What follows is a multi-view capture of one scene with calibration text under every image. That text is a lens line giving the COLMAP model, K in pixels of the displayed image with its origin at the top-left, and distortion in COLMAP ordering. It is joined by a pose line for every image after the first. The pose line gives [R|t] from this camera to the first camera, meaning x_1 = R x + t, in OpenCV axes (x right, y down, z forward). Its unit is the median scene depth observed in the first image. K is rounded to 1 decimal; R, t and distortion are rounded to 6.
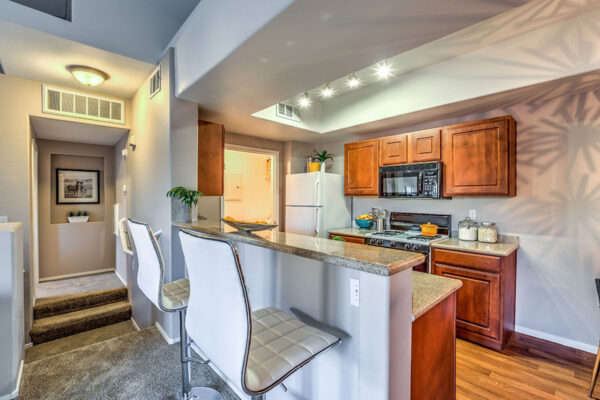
lens RADIAL K [[271.5, 0, 302.6], [0, 271.5, 198.9], [0, 0, 1]] dist [-0.033588, 0.011819]
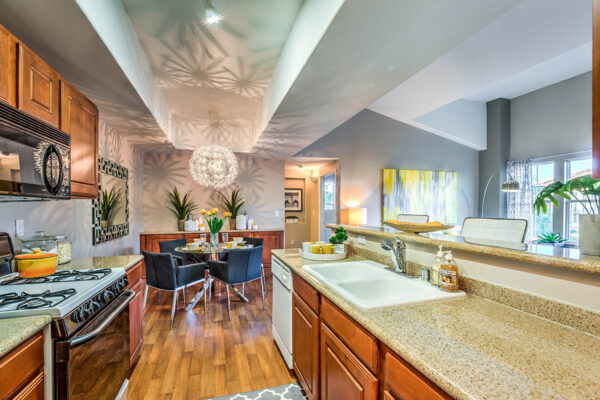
lens RADIAL K [[281.1, 0, 301.8], [0, 281.1, 203.3], [0, 0, 1]] dist [0.001388, 0.001343]
pose [[-0.907943, -0.002752, 0.419084, -0.200157], [-0.005201, 0.999975, -0.004703, 0.004367], [-0.419060, -0.006450, -0.907935, 1.425812]]
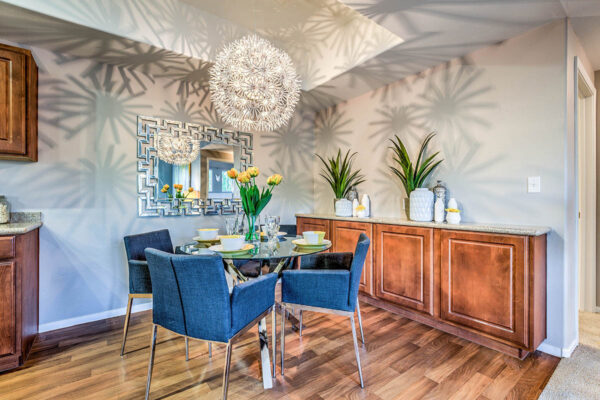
lens RADIAL K [[271.5, 0, 302.6], [0, 271.5, 198.9], [0, 0, 1]] dist [-0.033588, 0.011819]
pose [[0.105609, -0.003803, 0.994400, 0.102798], [0.005213, 0.999981, 0.003271, 0.104138], [-0.994394, 0.004838, 0.105627, 0.140823]]
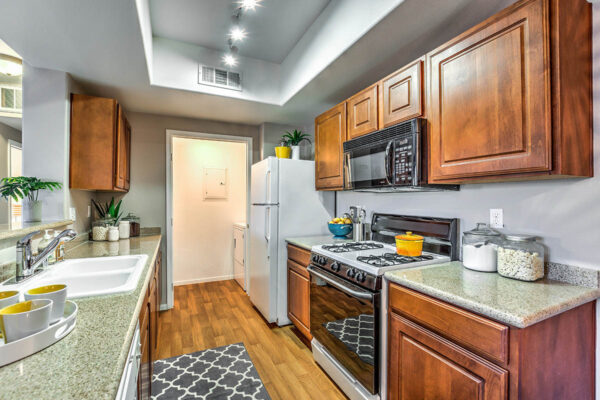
lens RADIAL K [[271.5, 0, 302.6], [0, 271.5, 198.9], [0, 0, 1]] dist [-0.033588, 0.011819]
pose [[0.952293, -0.007712, -0.305086, 0.496818], [0.004469, 0.999926, -0.011326, 0.028504], [0.305151, 0.009422, 0.952257, 0.461304]]
